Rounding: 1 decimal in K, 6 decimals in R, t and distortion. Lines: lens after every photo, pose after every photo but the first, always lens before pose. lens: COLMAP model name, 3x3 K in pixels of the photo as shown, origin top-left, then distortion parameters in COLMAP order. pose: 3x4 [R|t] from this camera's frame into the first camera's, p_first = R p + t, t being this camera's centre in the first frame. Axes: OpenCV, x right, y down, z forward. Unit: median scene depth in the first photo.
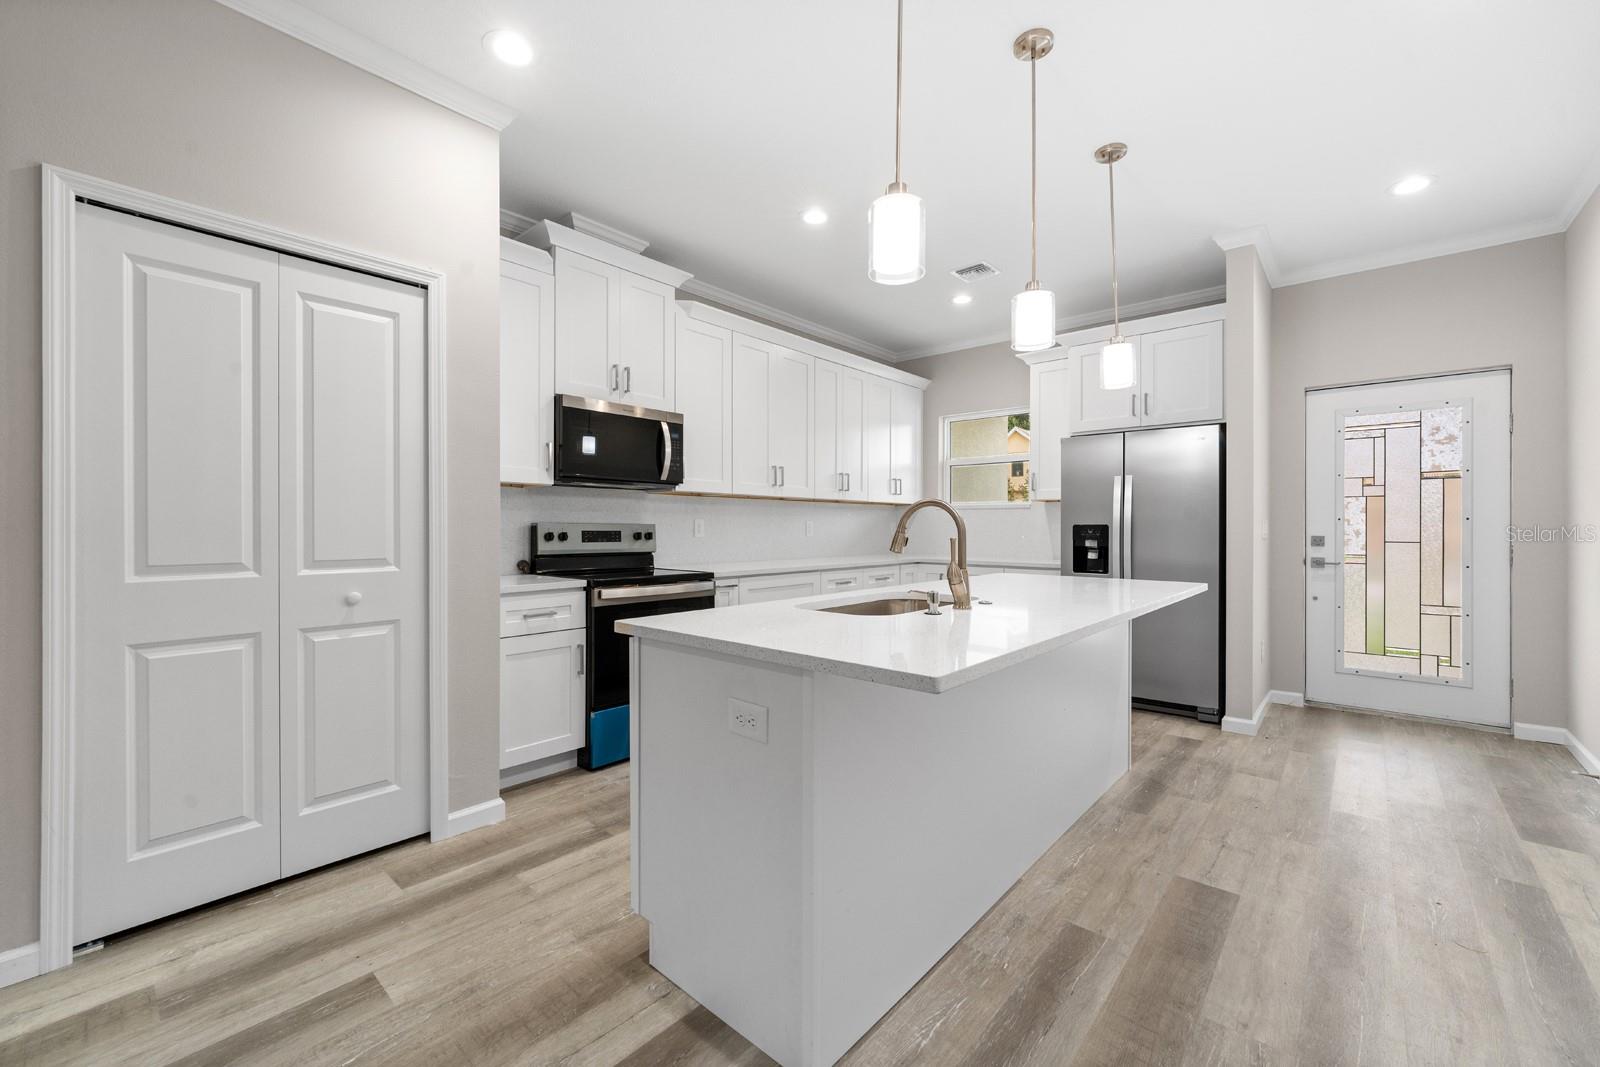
lens RADIAL K [[643.7, 0, 800.0], [0, 643.7, 533.5], [0, 0, 1]] dist [-0.000806, -0.000387]
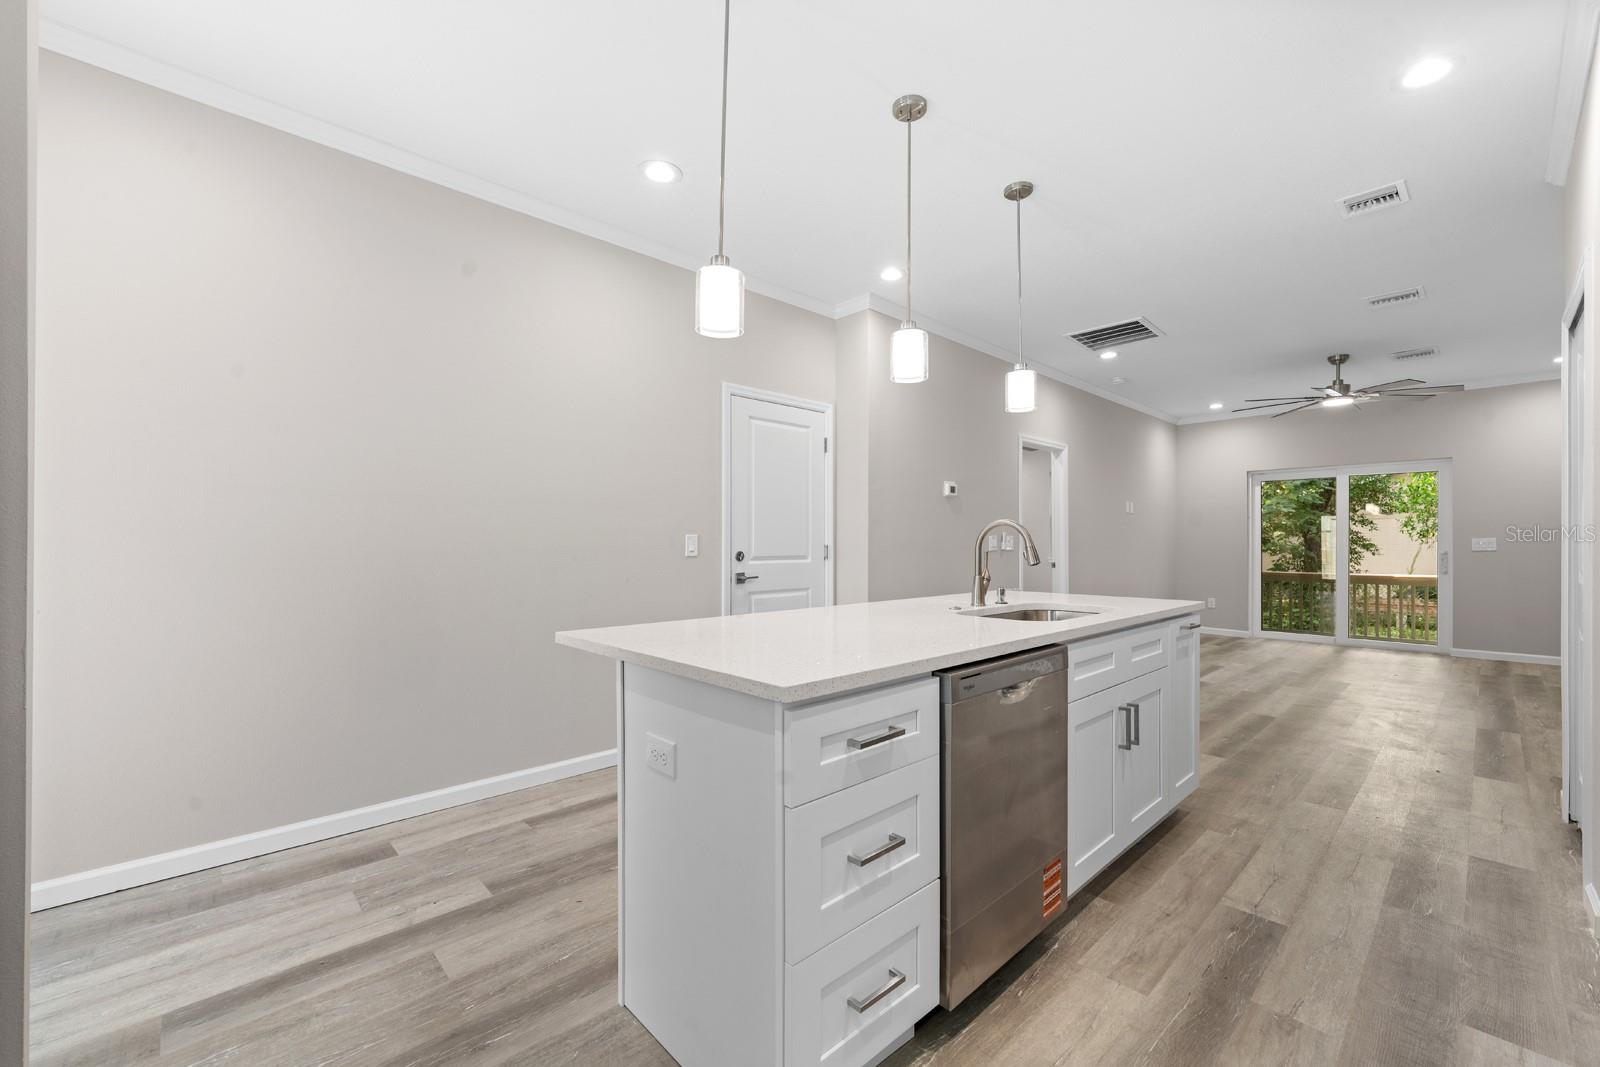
lens RADIAL K [[652.3, 0, 798.1], [0, 652.3, 539.8], [0, 0, 1]] dist [0.001047, 0.000348]
pose [[-0.995242, -0.001109, 0.097428, 0.271818], [-0.000534, 0.999982, 0.005929, -0.014093], [-0.097432, 0.005849, -0.995225, 1.306550]]
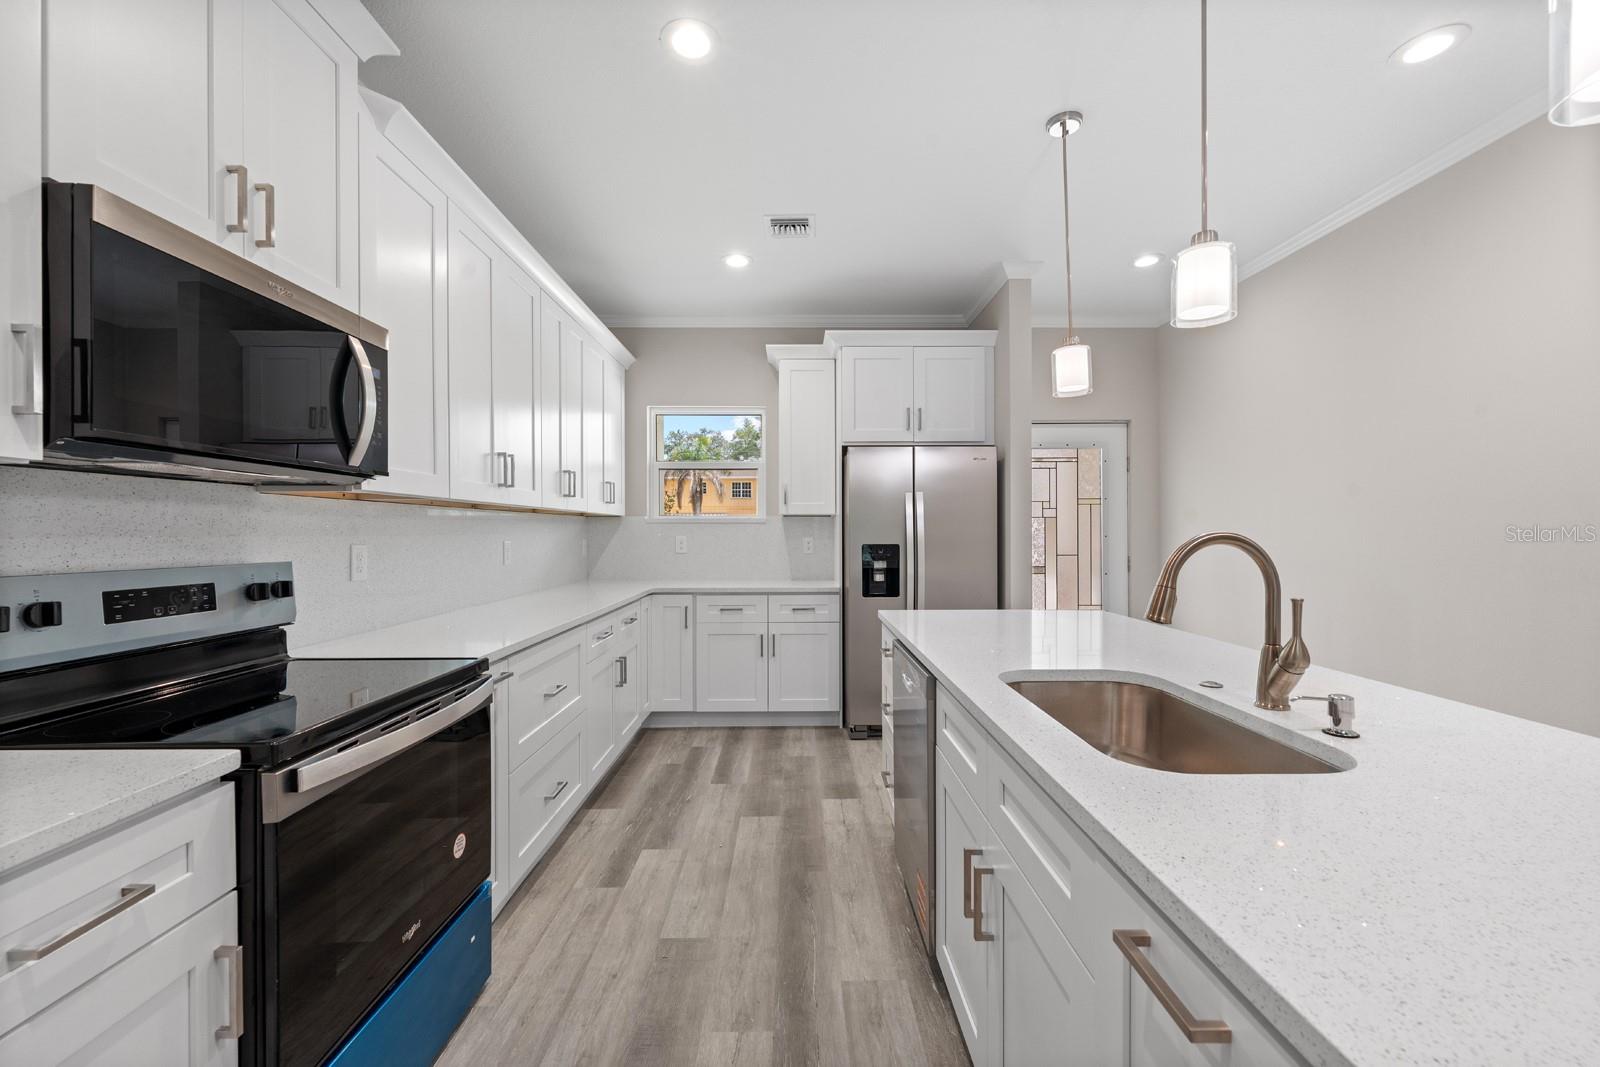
lens RADIAL K [[643.7, 0, 800.0], [0, 643.7, 533.5], [0, 0, 1]] dist [-0.000806, -0.000387]
pose [[0.745909, -0.005568, 0.666025, -0.285399], [0.010993, 0.999932, -0.003952, -0.031359], [-0.665957, 0.010270, 0.745919, 0.466205]]
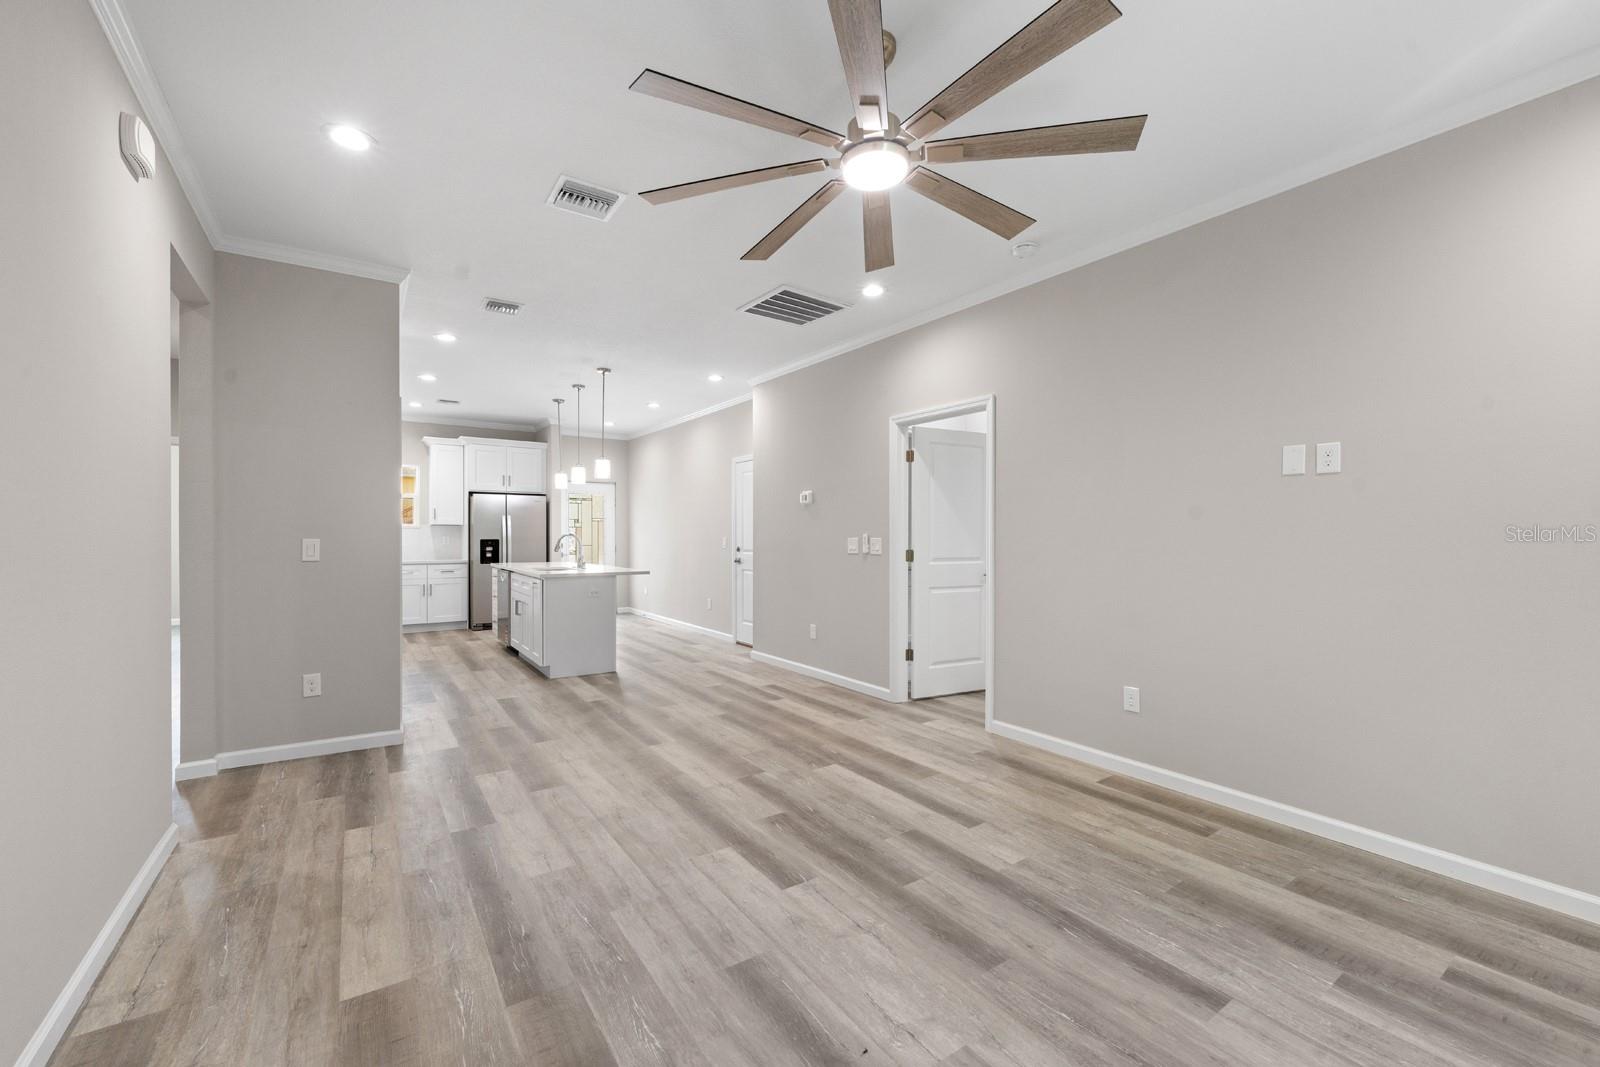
lens RADIAL K [[652.3, 0, 798.1], [0, 652.3, 539.8], [0, 0, 1]] dist [0.001047, 0.000348]
pose [[0.248014, -0.006367, 0.968735, -1.483871], [0.007375, 0.999962, 0.004684, -0.017542], [-0.968728, 0.005983, 0.248052, -0.491969]]
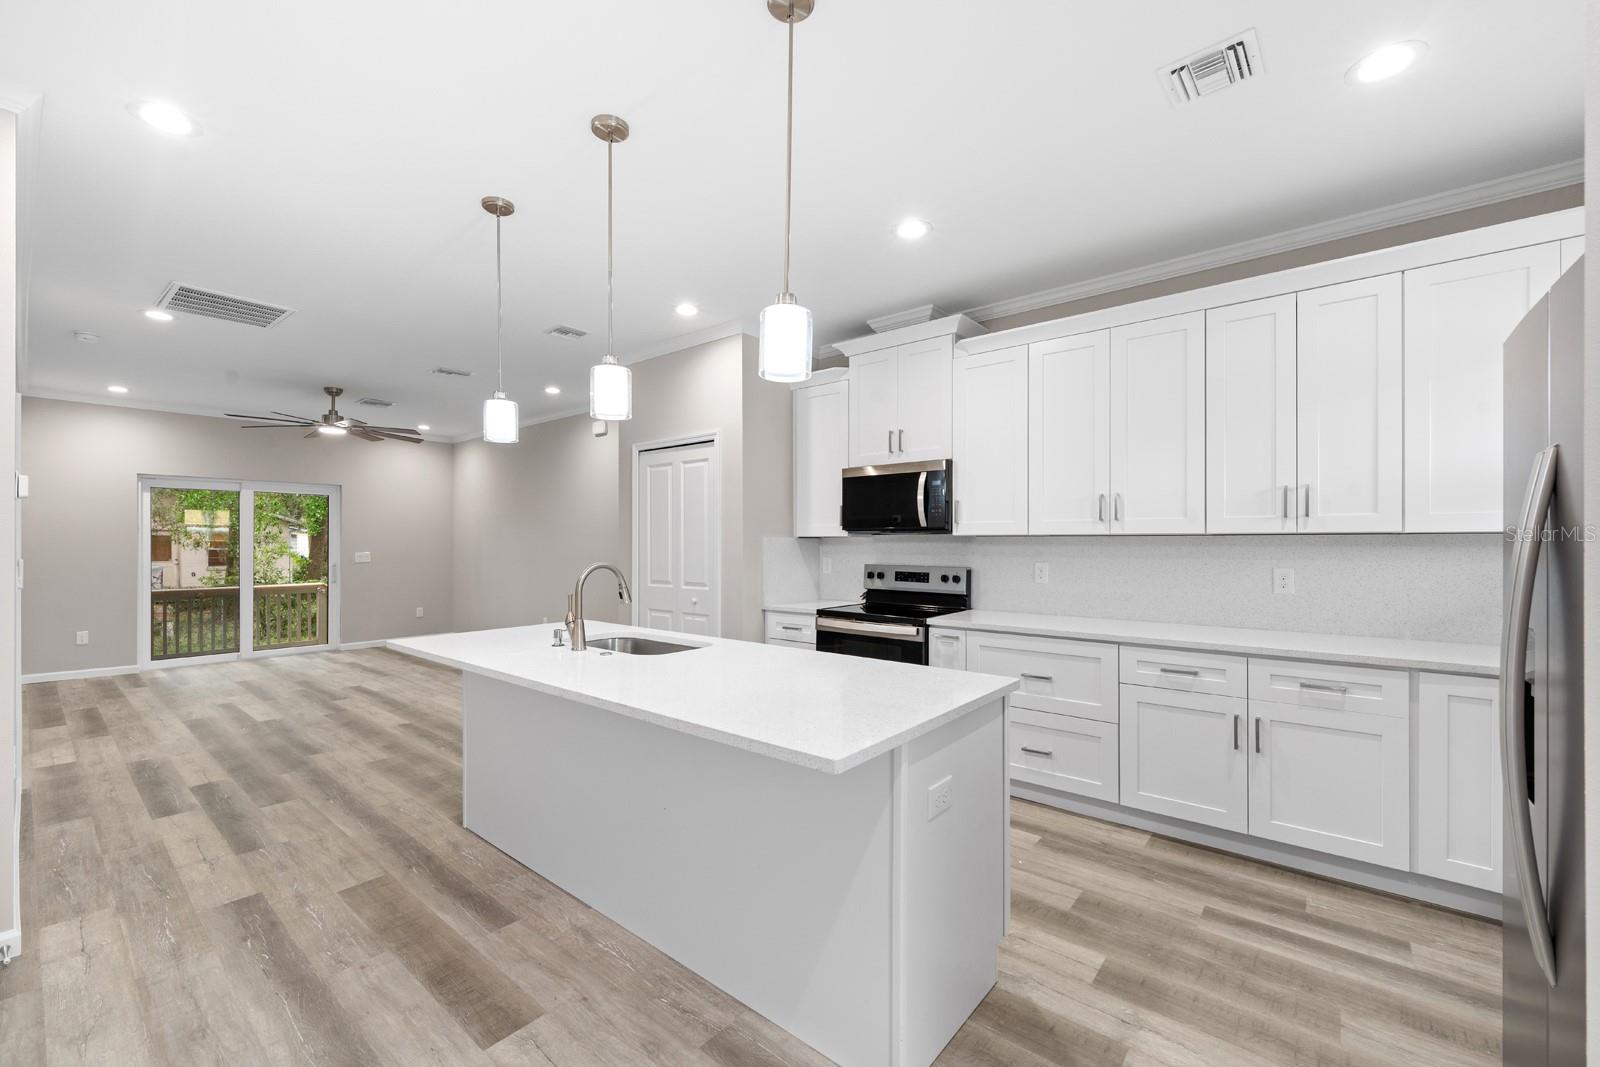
lens RADIAL K [[652.3, 0, 798.1], [0, 652.3, 539.8], [0, 0, 1]] dist [0.001047, 0.000348]
pose [[0.028372, -0.003275, -0.999592, 0.874333], [-0.009262, 0.999951, -0.003540, -0.057279], [0.999555, 0.009359, 0.028341, 0.779953]]
